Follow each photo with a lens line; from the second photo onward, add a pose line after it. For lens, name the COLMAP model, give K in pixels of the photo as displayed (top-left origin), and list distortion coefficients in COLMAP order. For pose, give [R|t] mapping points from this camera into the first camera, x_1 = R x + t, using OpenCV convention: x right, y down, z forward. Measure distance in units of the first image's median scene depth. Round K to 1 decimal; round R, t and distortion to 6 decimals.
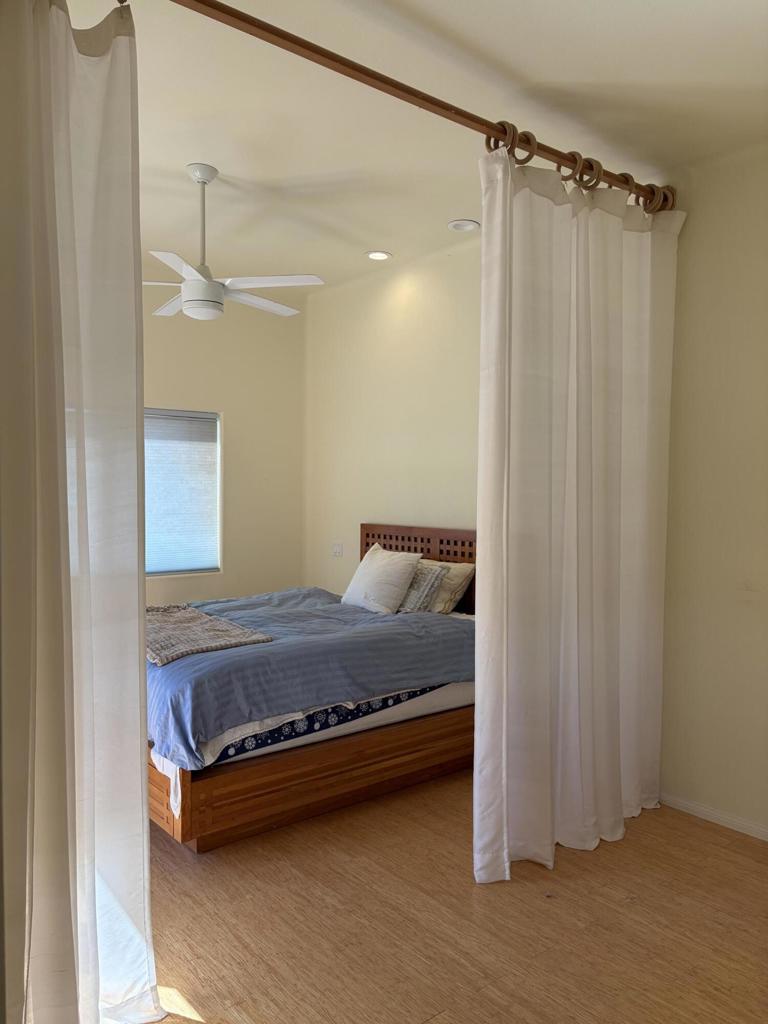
lens RADIAL K [[776.5, 0, 383.9], [0, 776.5, 513.5], [0, 0, 1]] dist [0.014223, 0.002719]
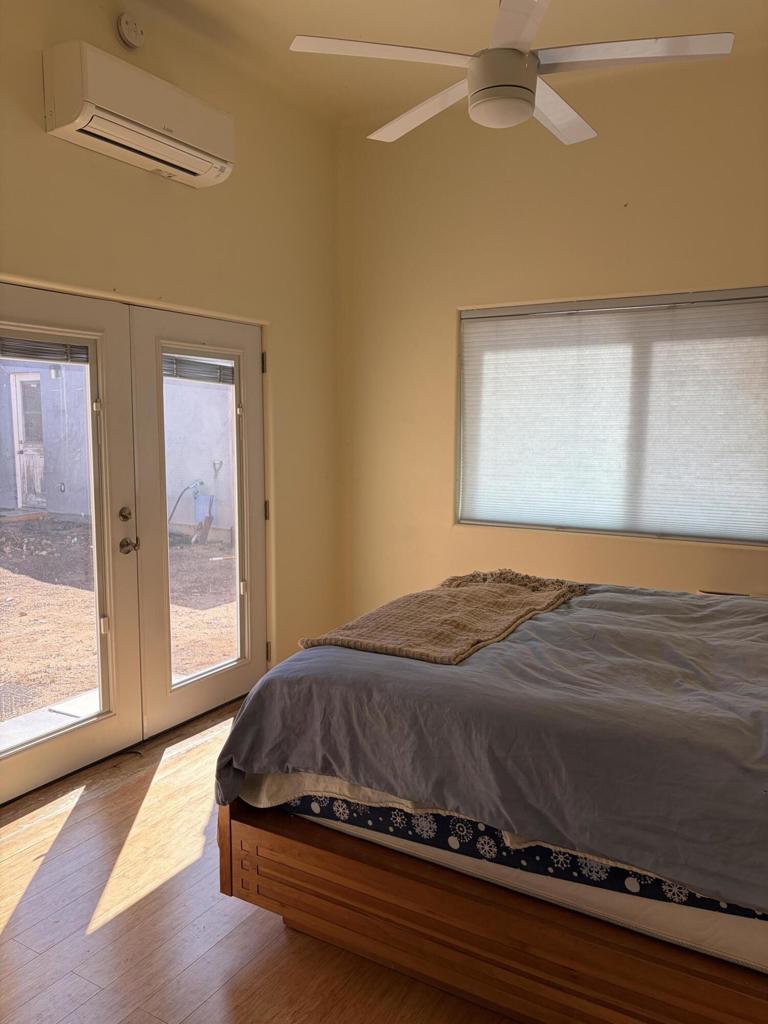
lens RADIAL K [[776.5, 0, 384.4], [0, 776.5, 512.8], [0, 0, 1]] dist [0.014223, 0.002719]
pose [[0.347528, 0.106875, -0.931559, 0.371513], [-0.036325, 0.994272, 0.100518, -0.005339], [0.936966, -0.001094, 0.349419, 0.763168]]
